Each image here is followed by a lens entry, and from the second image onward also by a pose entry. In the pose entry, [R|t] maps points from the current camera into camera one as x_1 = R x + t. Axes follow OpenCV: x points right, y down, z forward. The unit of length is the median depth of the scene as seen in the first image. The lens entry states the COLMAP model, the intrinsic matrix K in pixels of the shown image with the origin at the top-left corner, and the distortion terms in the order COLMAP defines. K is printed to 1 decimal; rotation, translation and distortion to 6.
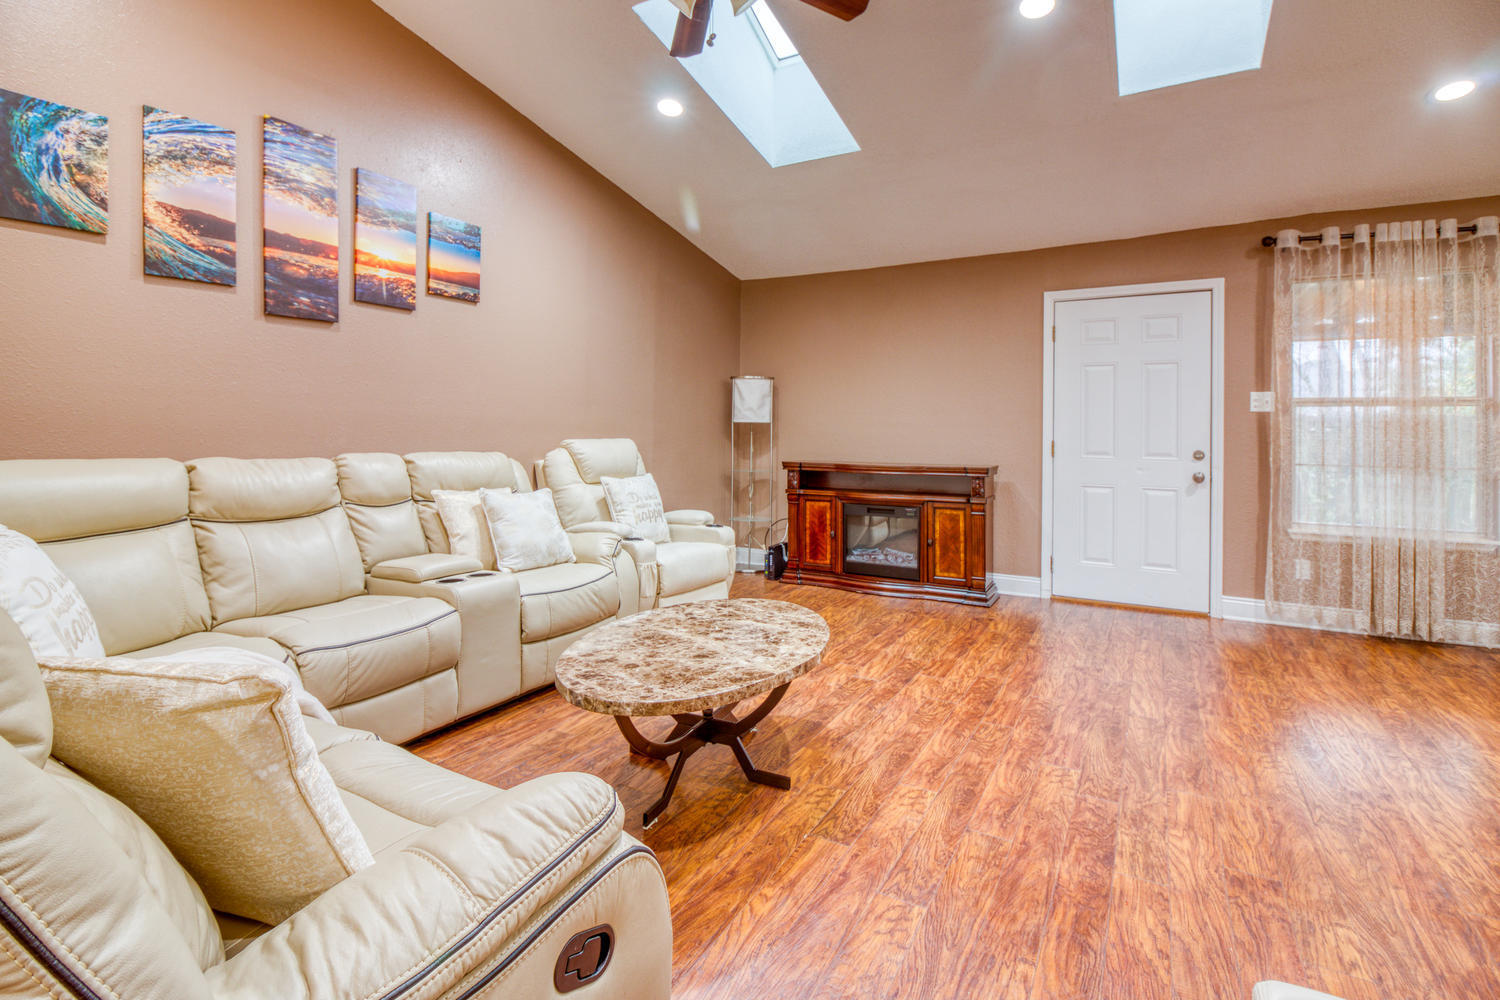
lens RADIAL K [[709.6, 0, 719.6], [0, 709.6, 427.1], [0, 0, 1]] dist [-0.007706, -0.008105]
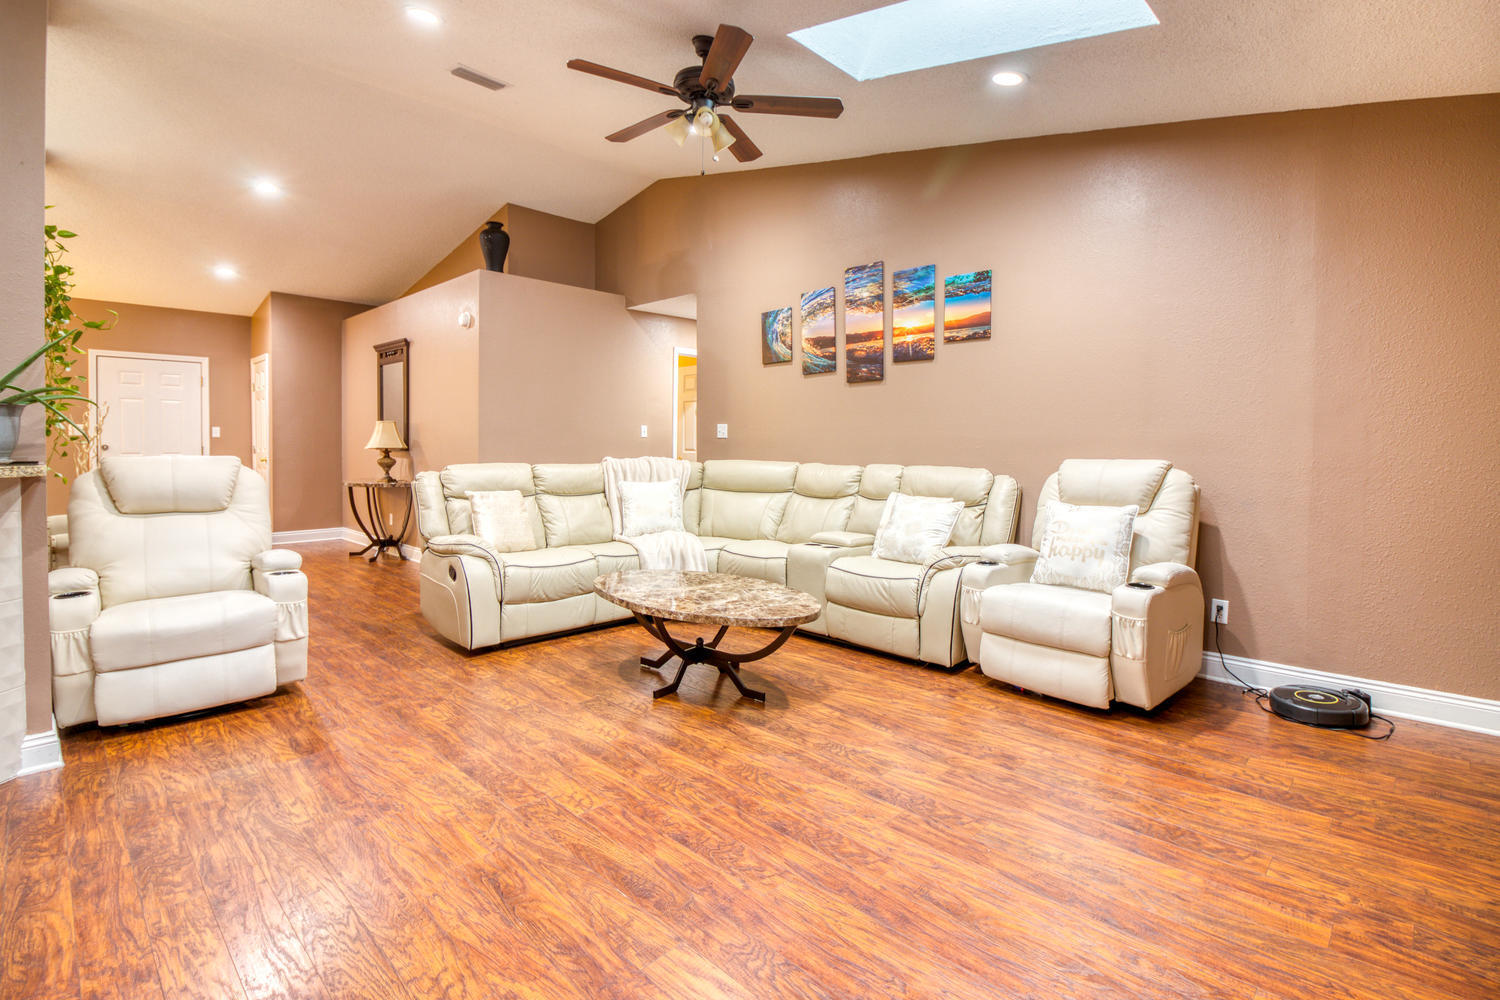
lens RADIAL K [[709.6, 0, 777.6], [0, 709.6, 457.1], [0, 0, 1]] dist [-0.007706, -0.008105]
pose [[-0.201119, 0.006744, -0.979544, 1.095670], [-0.002516, 0.999969, 0.007401, 0.011825], [0.979564, 0.003953, -0.201096, 1.162501]]
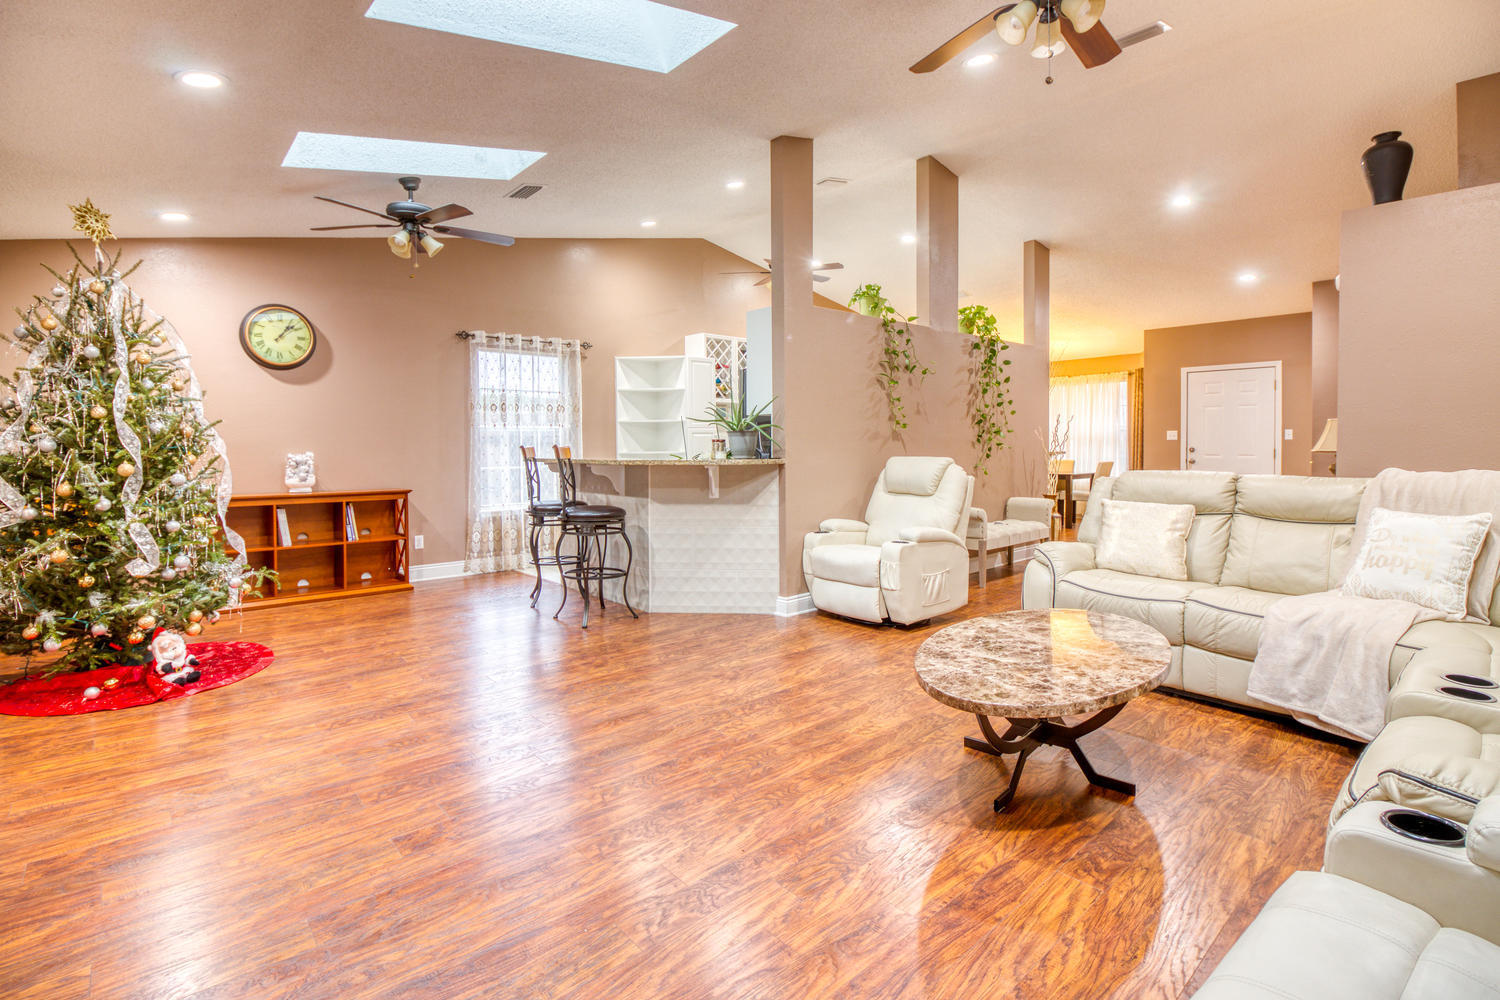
lens RADIAL K [[711.6, 0, 726.4], [0, 711.6, 457.0], [0, 0, 1]] dist [-0.000747, -0.000254]
pose [[-0.951614, -0.014662, 0.306945, 0.092267], [-0.009360, 0.999781, 0.018740, -0.006242], [-0.307152, 0.014960, -0.951543, 1.748944]]
